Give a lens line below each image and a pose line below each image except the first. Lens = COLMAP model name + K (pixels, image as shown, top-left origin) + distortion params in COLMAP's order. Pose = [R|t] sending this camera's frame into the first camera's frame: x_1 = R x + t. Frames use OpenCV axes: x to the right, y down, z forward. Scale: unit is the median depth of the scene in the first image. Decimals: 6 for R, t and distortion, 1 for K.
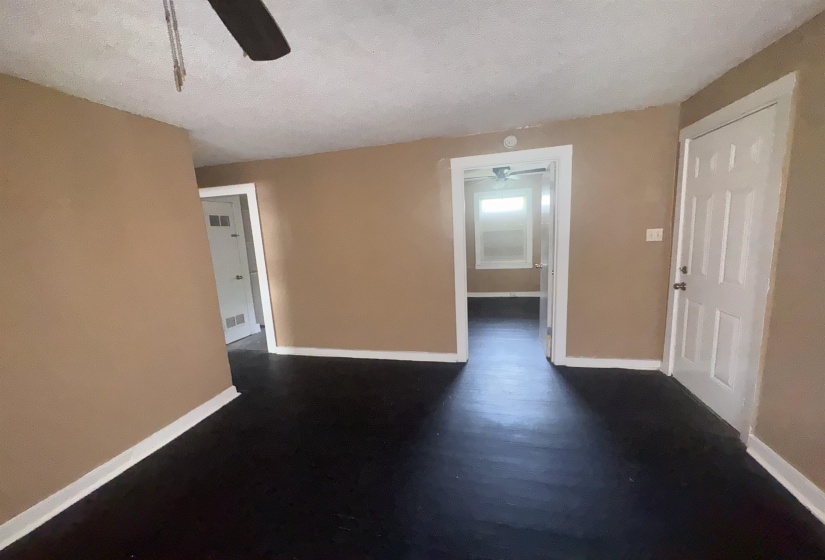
lens RADIAL K [[336.2, 0, 412.4], [0, 336.2, 283.7], [0, 0, 1]] dist [-0.003435, -0.000151]
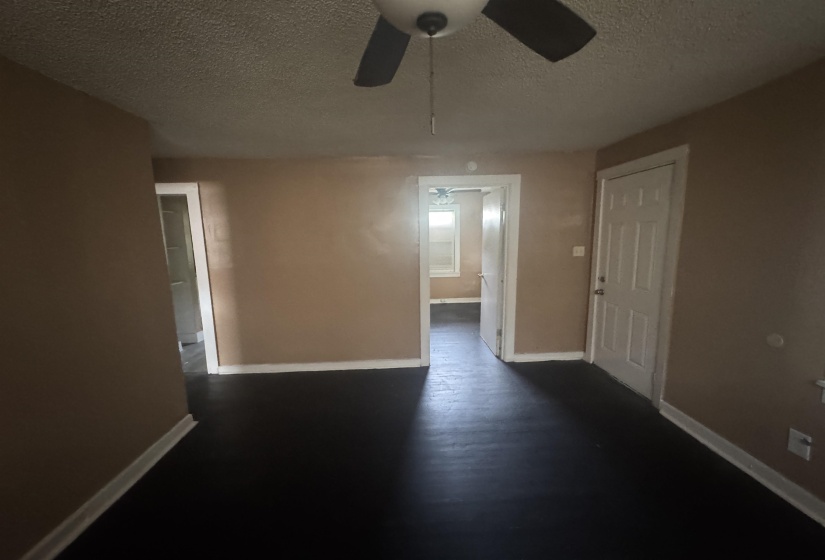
lens RADIAL K [[336.2, 0, 410.4], [0, 336.2, 281.9], [0, 0, 1]] dist [-0.003435, -0.000151]
pose [[0.954650, -0.006790, 0.297654, -0.242219], [0.014671, 0.999598, -0.024251, -0.009125], [-0.297369, 0.027518, 0.954366, -0.010320]]
